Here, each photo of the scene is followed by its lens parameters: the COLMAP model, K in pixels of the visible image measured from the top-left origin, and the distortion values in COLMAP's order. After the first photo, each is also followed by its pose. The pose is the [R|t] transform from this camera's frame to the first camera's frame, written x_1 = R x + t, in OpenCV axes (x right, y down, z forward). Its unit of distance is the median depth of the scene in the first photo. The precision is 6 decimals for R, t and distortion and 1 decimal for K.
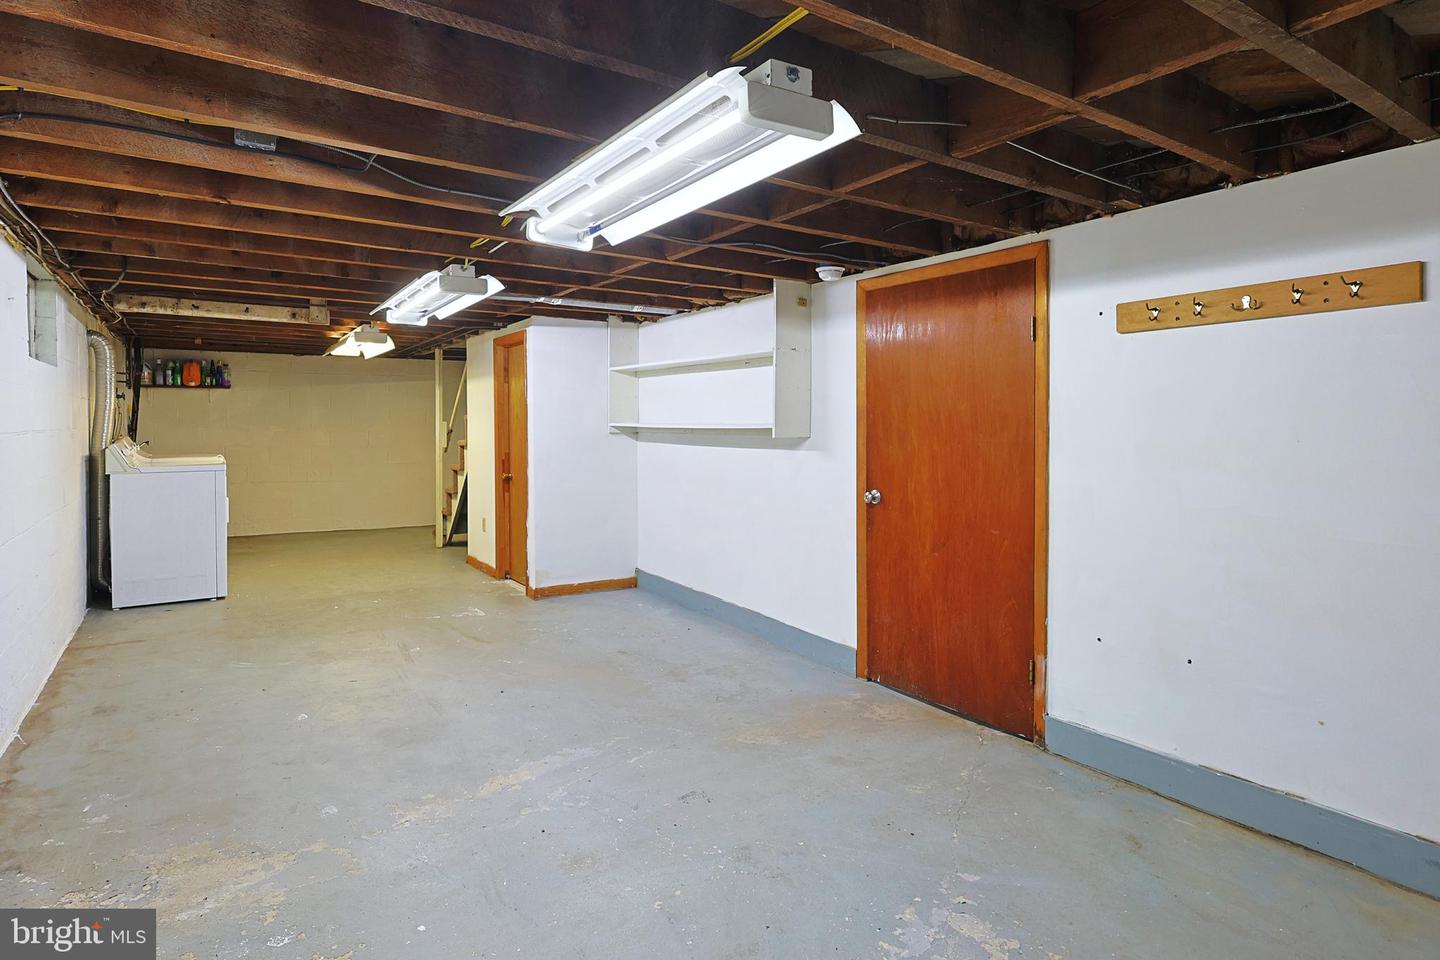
lens RADIAL K [[742.5, 0, 662.9], [0, 742.5, 427.2], [0, 0, 1]] dist [-0.000064, 0.000465]
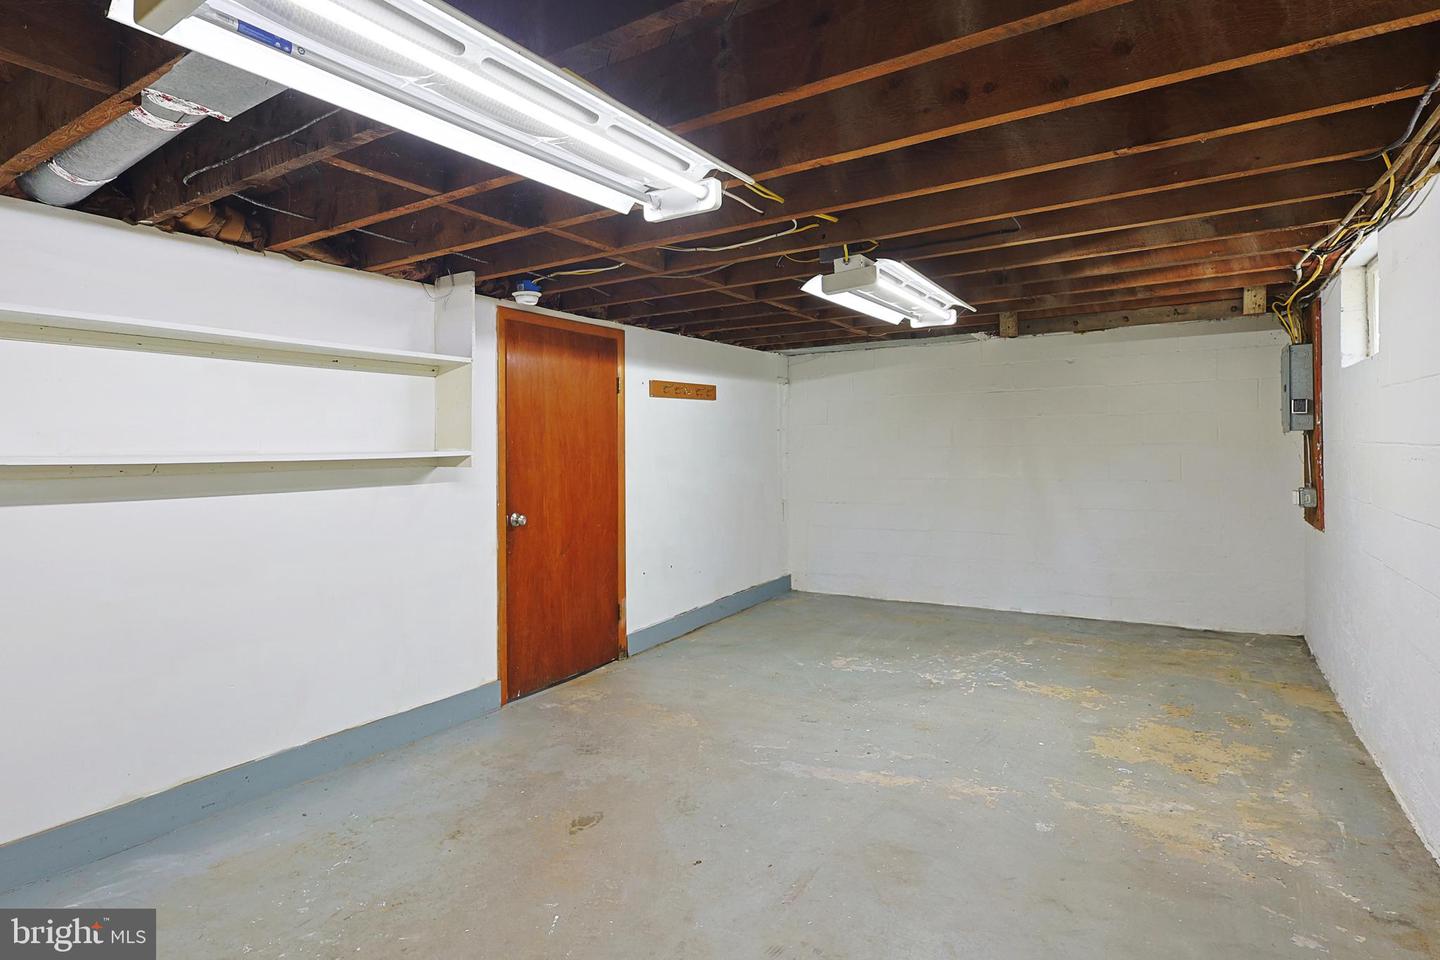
lens RADIAL K [[773.1, 0, 678.5], [0, 773.1, 446.9], [0, 0, 1]] dist [-0.000498, 0.002094]
pose [[-0.420185, 0.008883, 0.907395, -0.826646], [0.023907, 0.999713, 0.001283, -0.004152], [-0.907124, 0.022232, -0.420277, 1.299431]]
